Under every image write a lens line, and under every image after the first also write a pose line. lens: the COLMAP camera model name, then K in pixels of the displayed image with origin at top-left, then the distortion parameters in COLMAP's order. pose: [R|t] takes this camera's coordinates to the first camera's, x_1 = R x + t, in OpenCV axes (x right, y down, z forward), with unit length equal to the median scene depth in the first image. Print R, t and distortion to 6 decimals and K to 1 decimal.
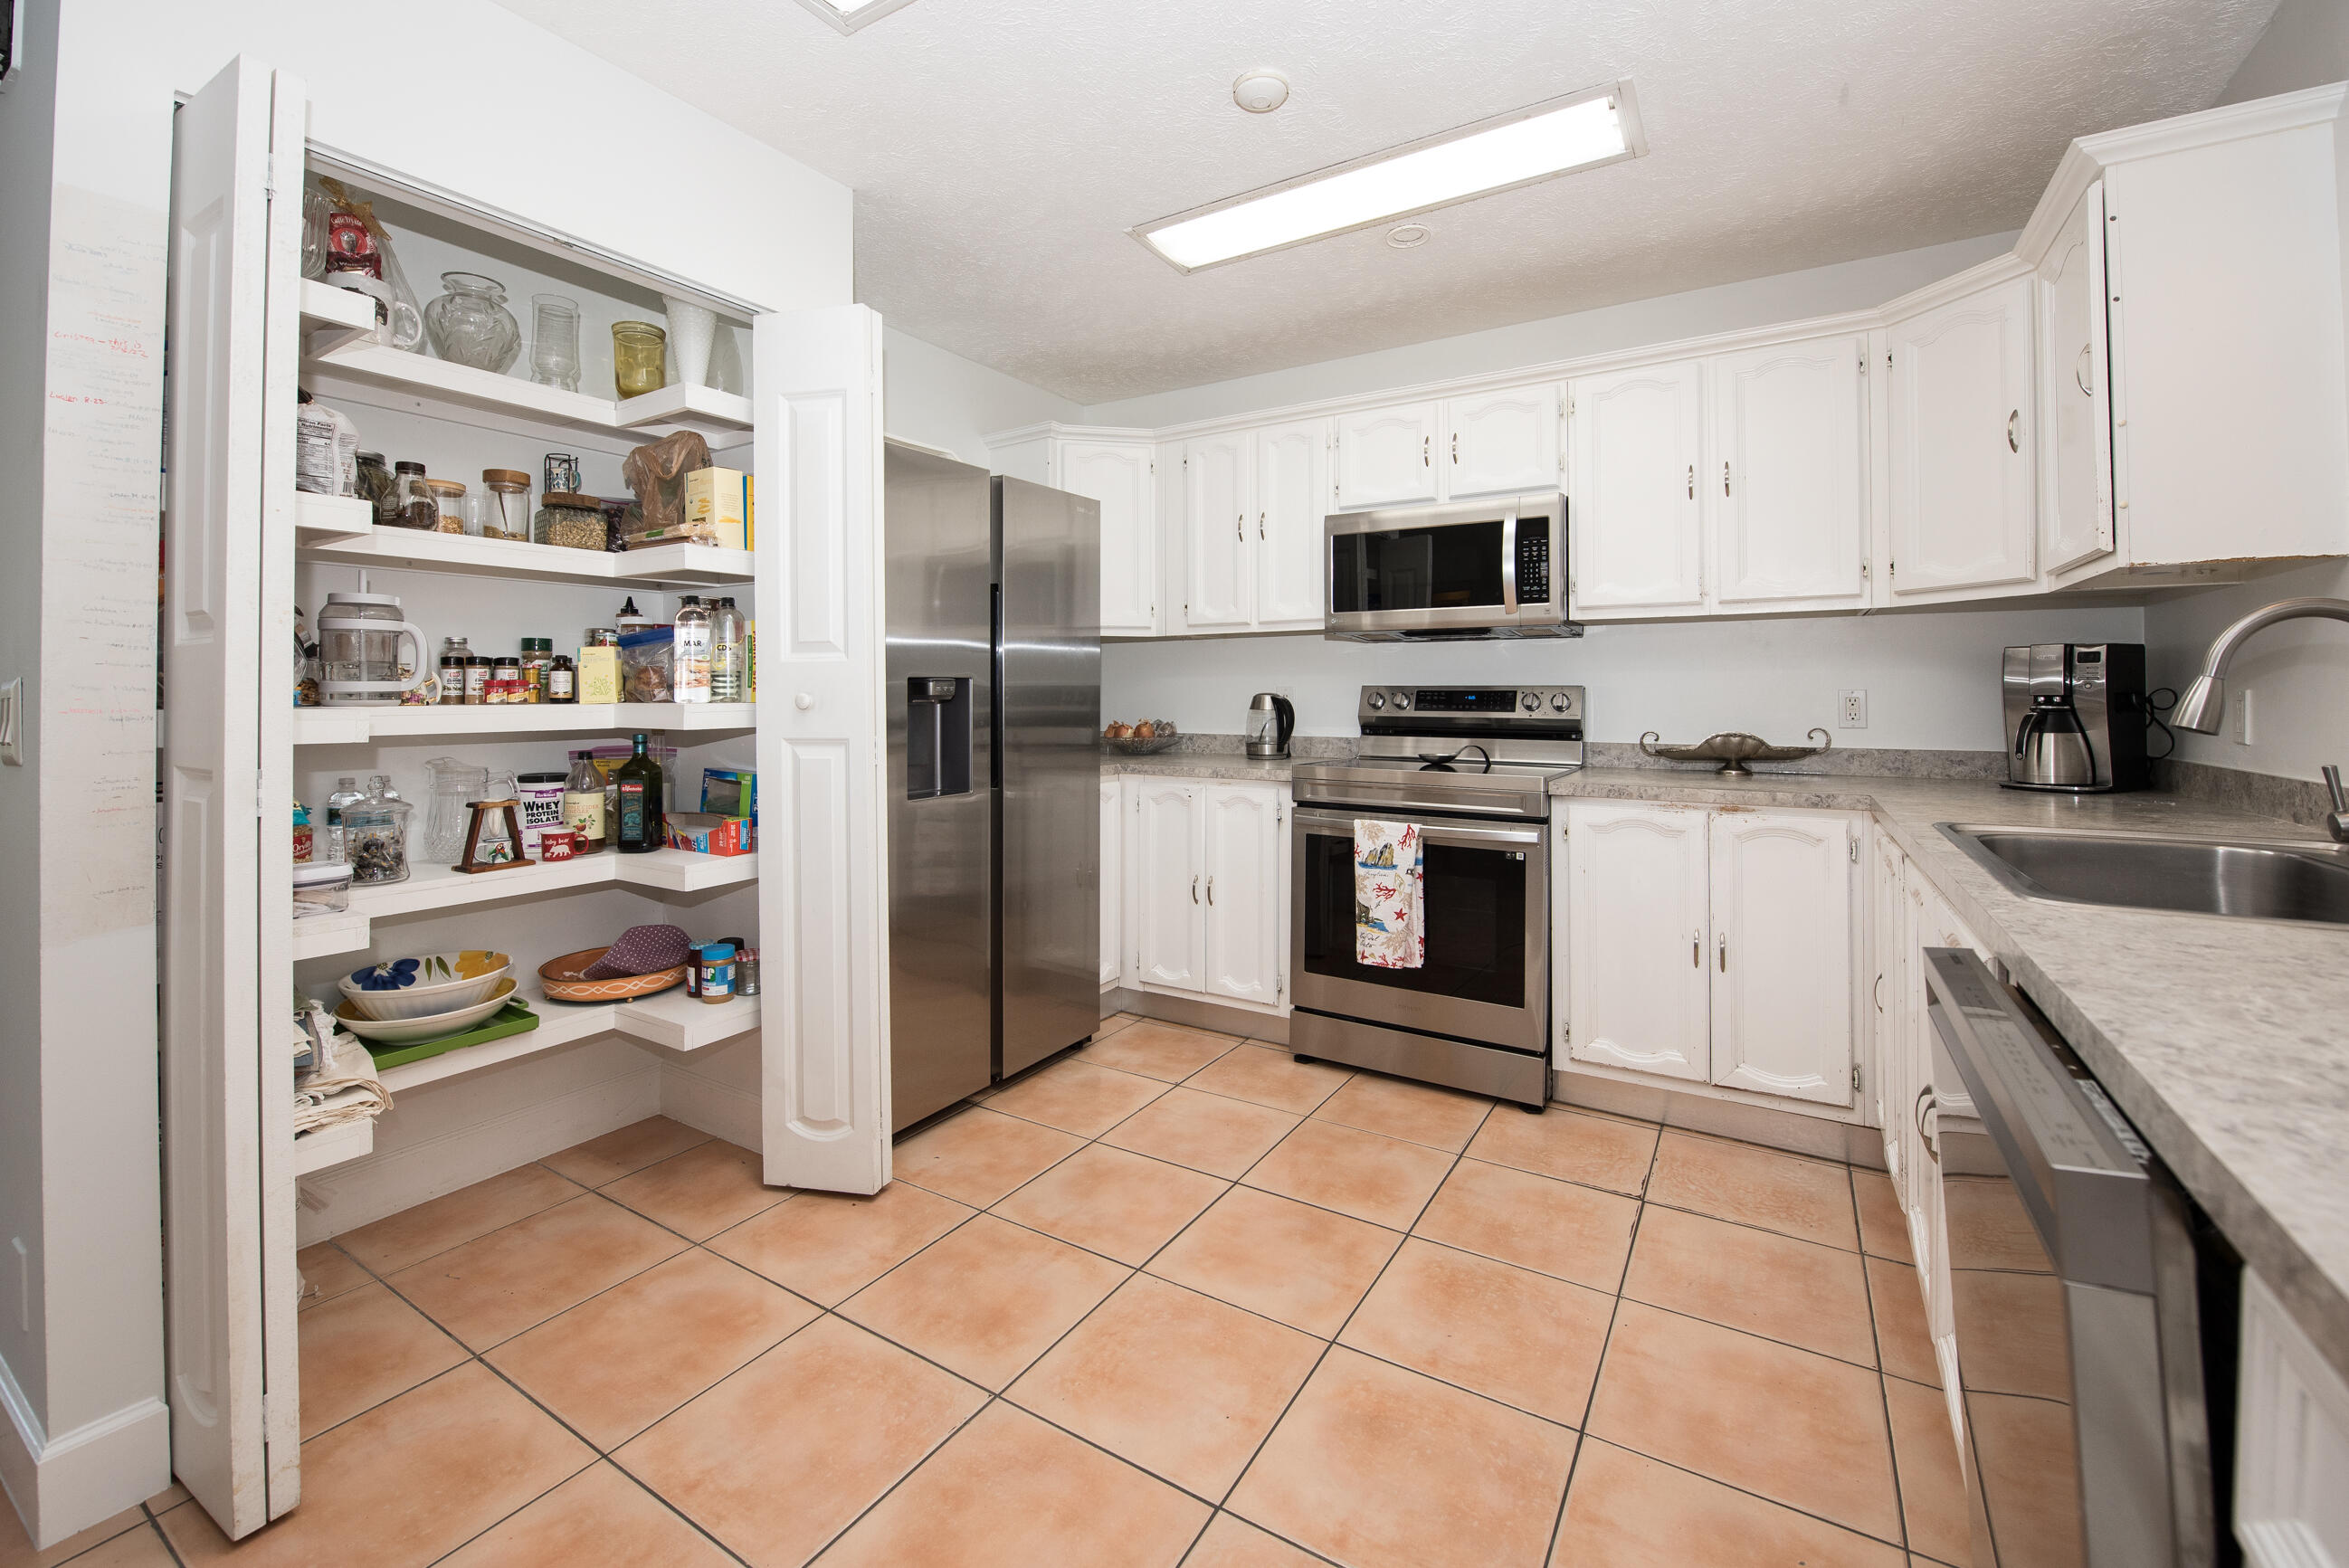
lens RADIAL K [[969.6, 0, 1174.5], [0, 969.6, 681.2], [0, 0, 1]] dist [-0.017134, -0.000228]
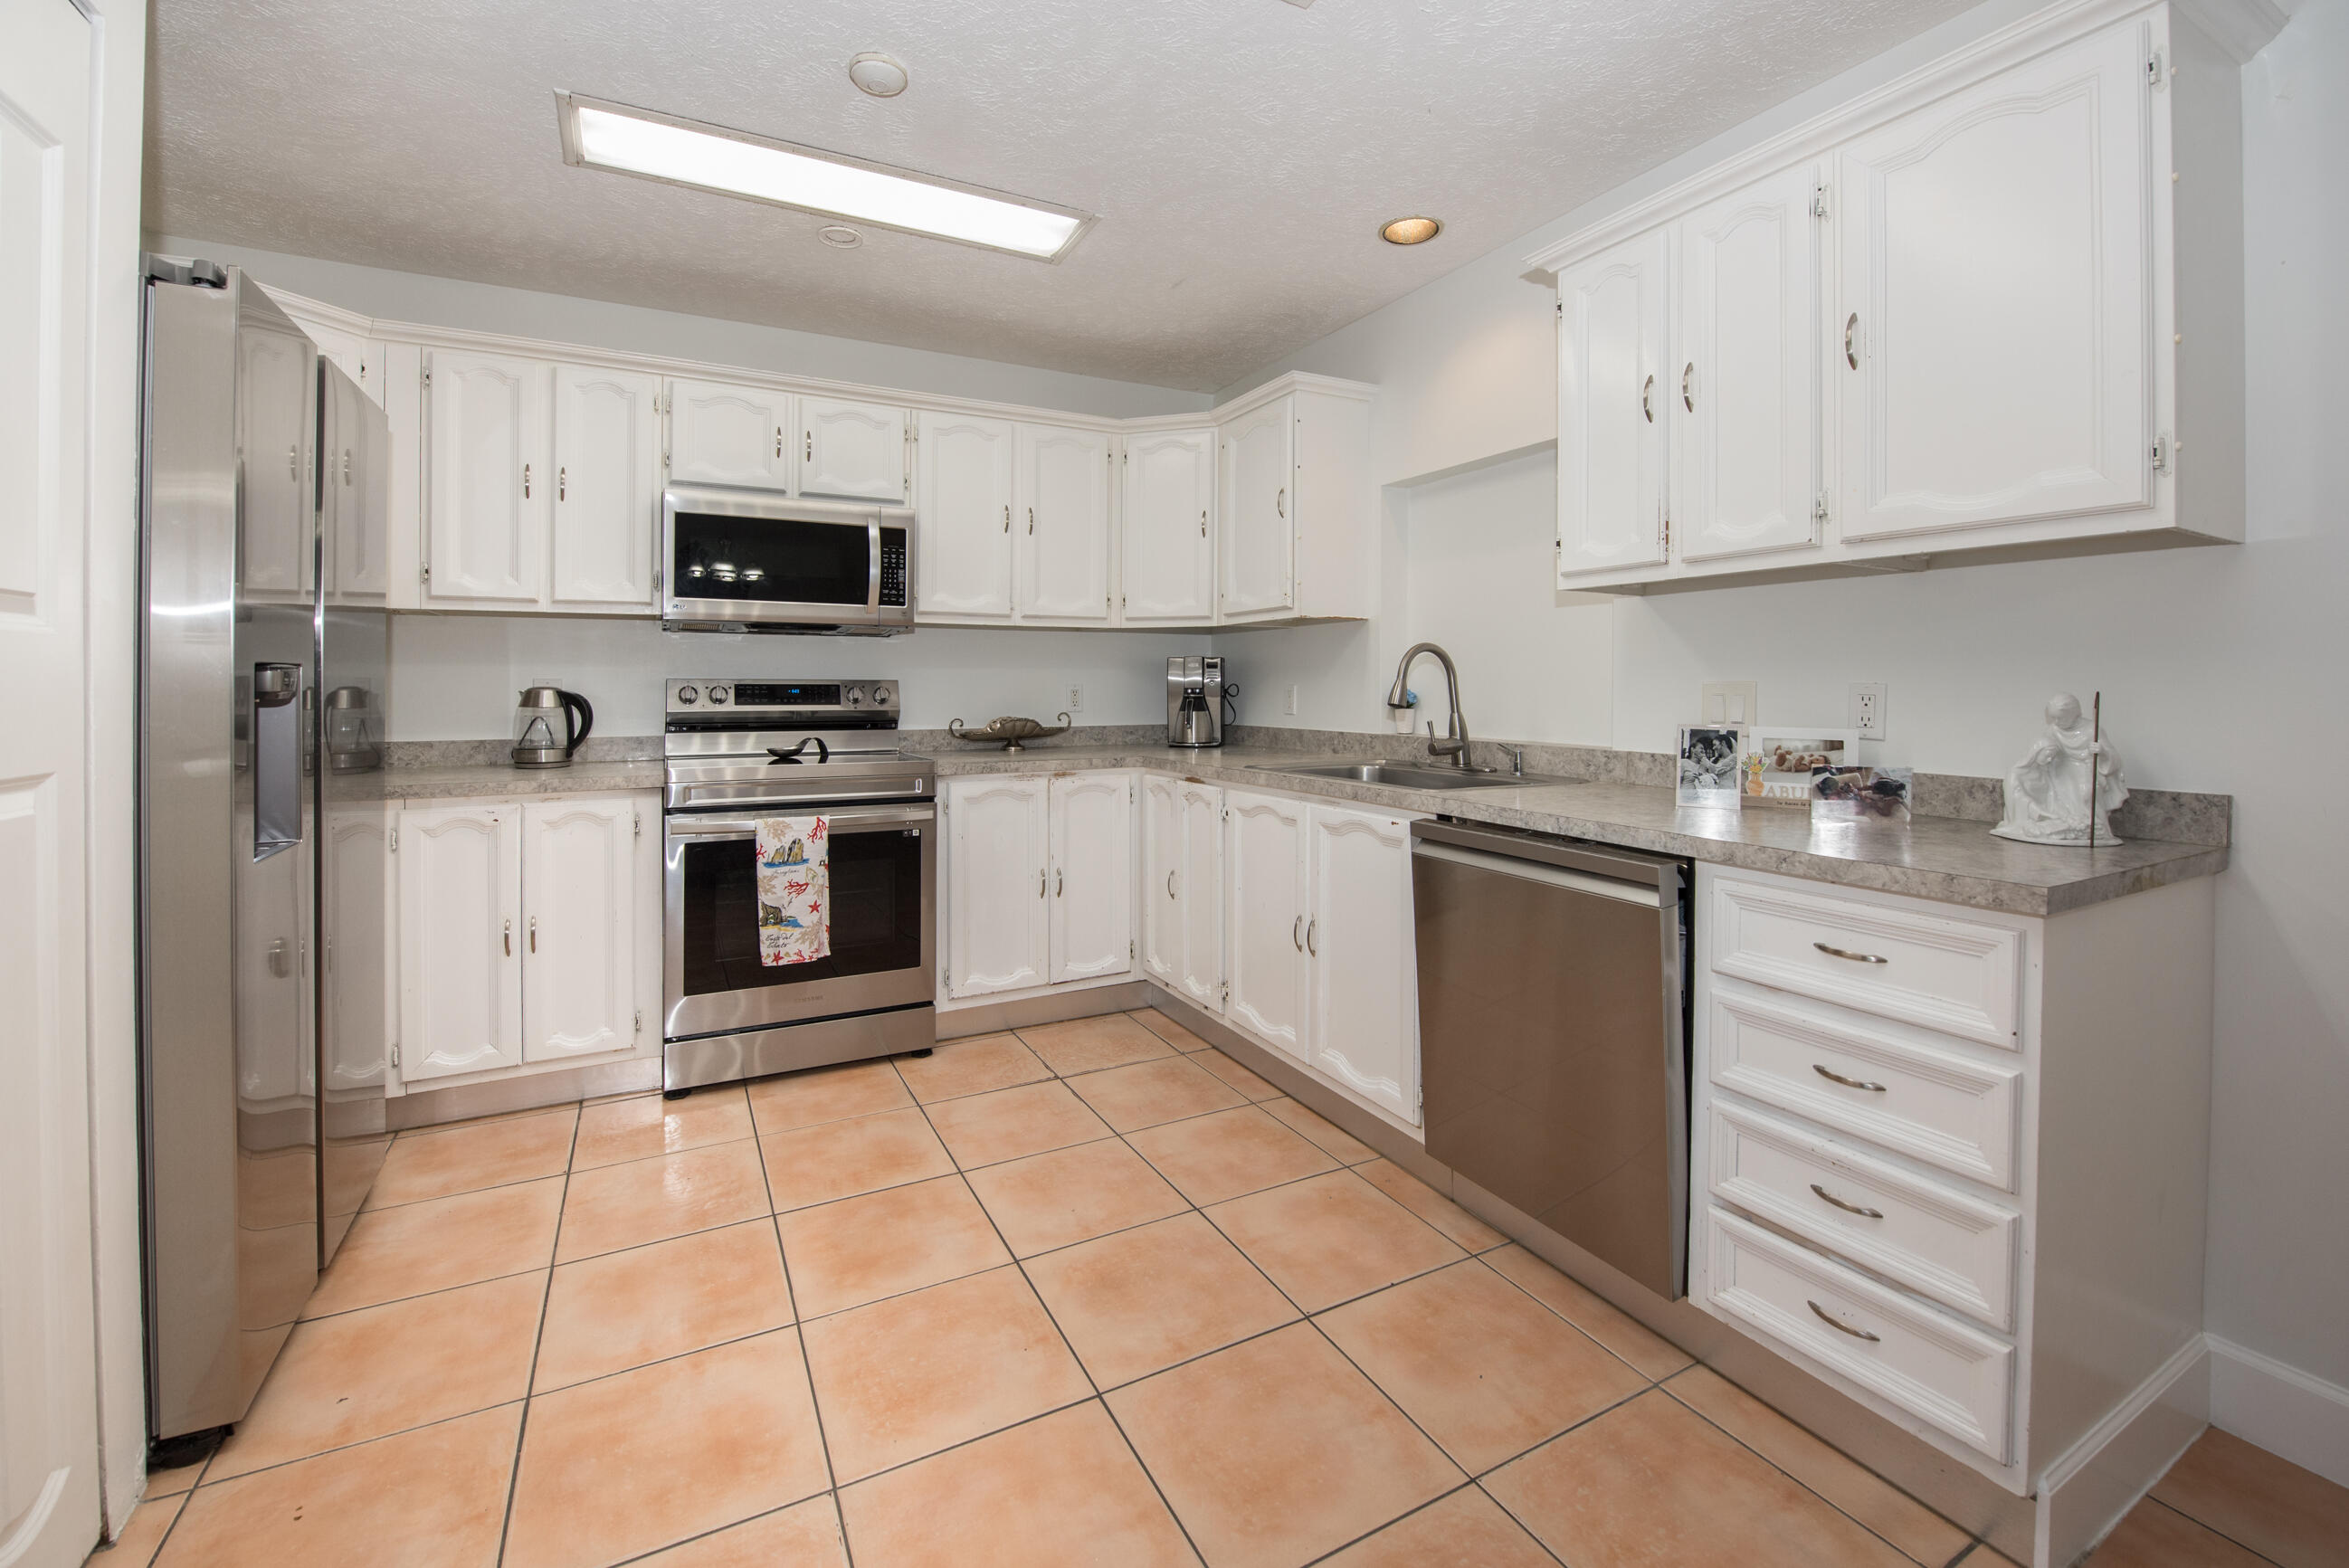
lens RADIAL K [[971.2, 0, 1172.7], [0, 971.2, 692.4], [0, 0, 1]] dist [-0.020808, -0.000041]
pose [[0.503091, -0.006043, 0.864212, -0.442952], [-0.011537, 0.999839, 0.013707, -0.000324], [-0.864156, -0.016867, 0.502941, 0.173056]]
